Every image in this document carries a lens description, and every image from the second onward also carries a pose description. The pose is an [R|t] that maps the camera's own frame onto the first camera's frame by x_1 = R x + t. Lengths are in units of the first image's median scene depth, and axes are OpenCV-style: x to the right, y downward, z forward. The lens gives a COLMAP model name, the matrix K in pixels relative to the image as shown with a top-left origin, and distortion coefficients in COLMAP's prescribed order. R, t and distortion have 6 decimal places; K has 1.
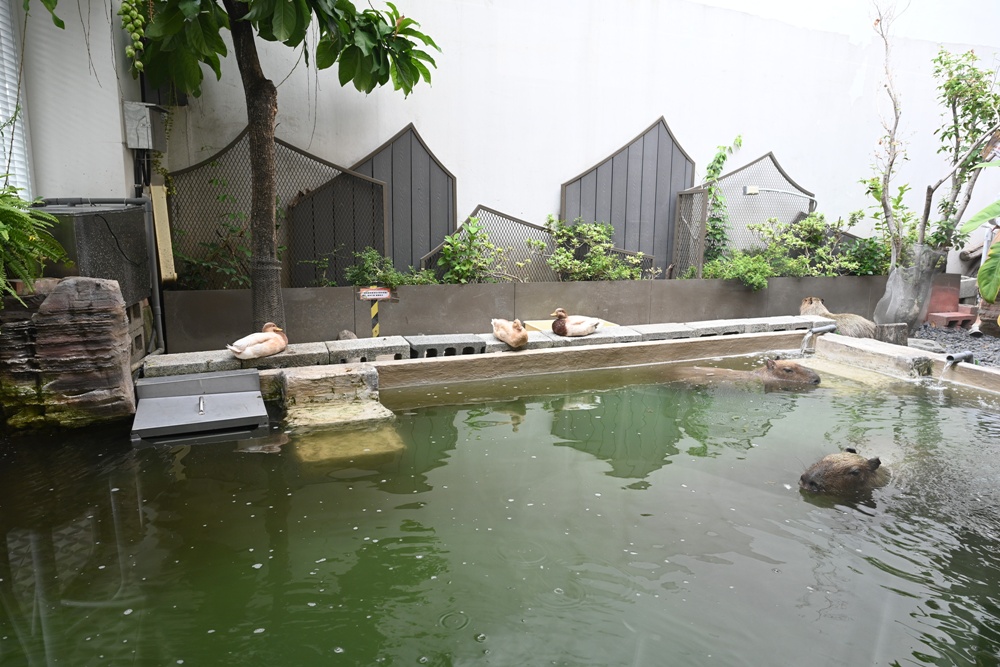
lens RADIAL K [[667.9, 0, 499.1], [0, 667.9, 333.2], [0, 0, 1]] dist [0.005335, 0.001645]
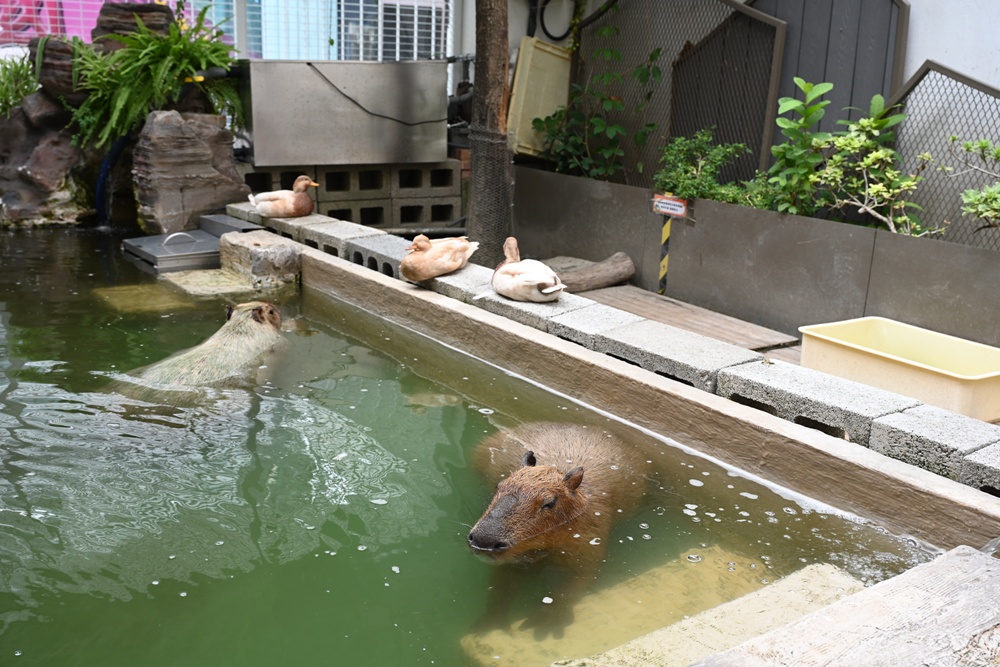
lens RADIAL K [[994.8, 0, 499.1], [0, 994.8, 333.8], [0, 0, 1]] dist [-0.001628, 0.000000]
pose [[0.215512, 0.242591, -0.945888, 0.679726], [-0.203797, 0.958494, 0.199391, -0.097037], [0.954998, 0.149798, 0.256006, 0.632428]]
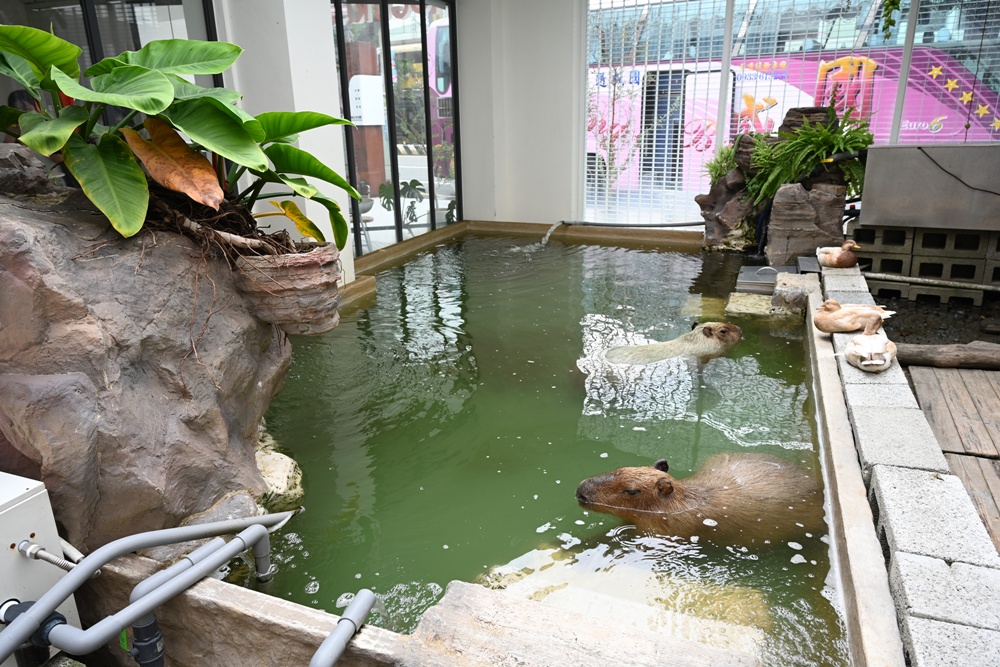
lens RADIAL K [[667.9, 0, 498.4], [0, 667.9, 330.6], [0, 0, 1]] dist [0.005335, 0.001645]
pose [[-0.711839, 0.216059, -0.668285, 0.632854], [-0.111665, 0.904589, 0.411400, -0.203724], [0.693410, 0.367474, -0.619795, 0.919544]]
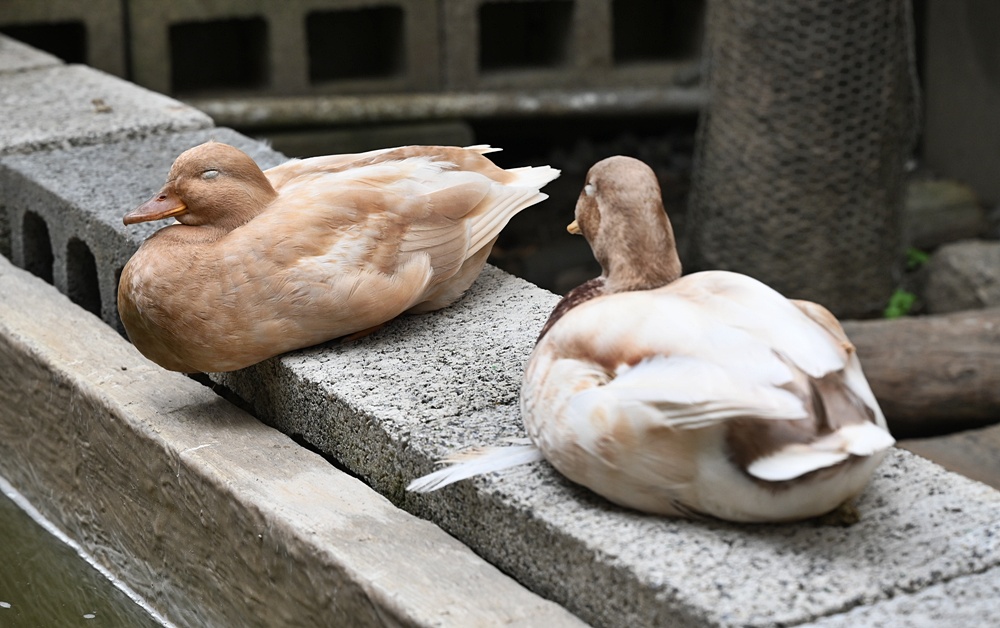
lens RADIAL K [[3270.9, 0, 500.1], [0, 3270.9, 313.8], [0, 0, 1]] dist [0.071238, 0.000000]
pose [[0.026546, 0.209283, -0.977495, 0.437670], [-0.171423, 0.964308, 0.201805, -0.086281], [0.984840, 0.162208, 0.061474, 0.758578]]
